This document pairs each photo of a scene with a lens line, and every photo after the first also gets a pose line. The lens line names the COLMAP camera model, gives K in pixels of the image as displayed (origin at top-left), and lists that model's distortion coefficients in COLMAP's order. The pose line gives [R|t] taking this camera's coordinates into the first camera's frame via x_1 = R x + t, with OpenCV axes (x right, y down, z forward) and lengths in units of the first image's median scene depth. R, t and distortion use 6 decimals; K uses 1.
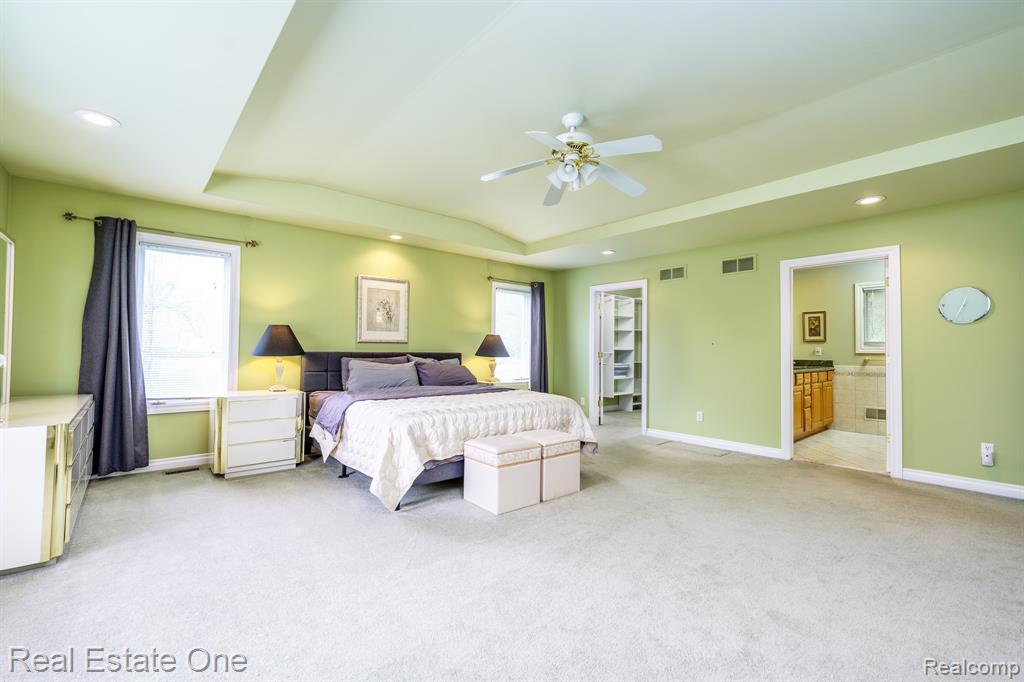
lens RADIAL K [[442.6, 0, 512.3], [0, 442.6, 340.4], [0, 0, 1]] dist [0.001928, -0.000465]
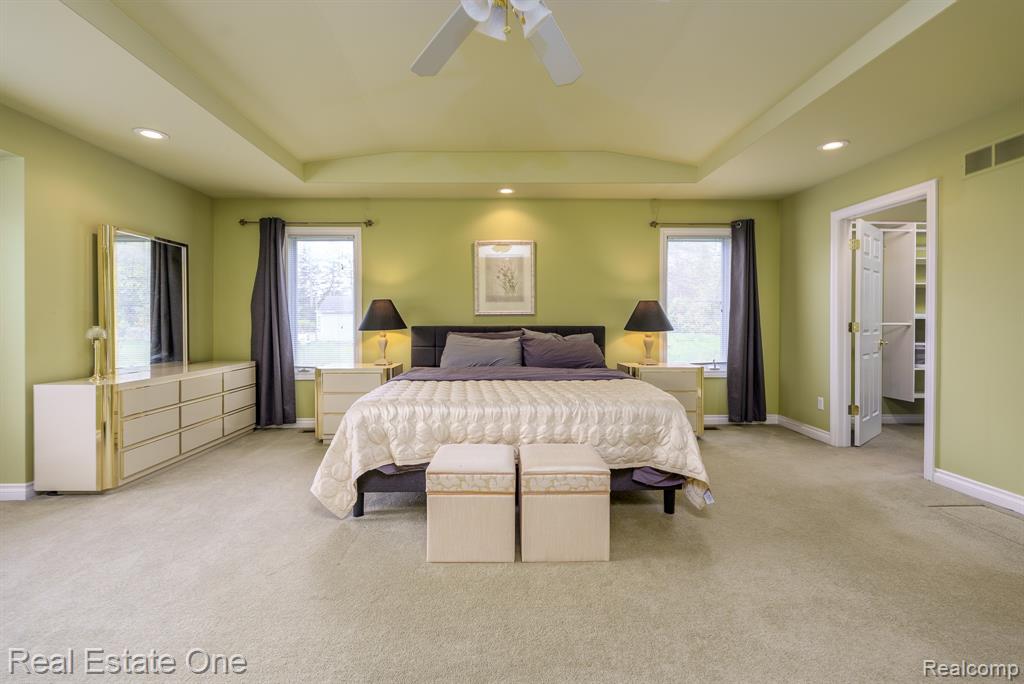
lens RADIAL K [[450.1, 0, 511.0], [0, 450.1, 331.2], [0, 0, 1]] dist [0.001294, -0.000975]
pose [[0.775143, -0.003380, -0.631777, 0.329764], [0.024317, 0.999404, 0.024489, 0.017928], [0.631318, -0.034345, 0.774763, 0.367036]]
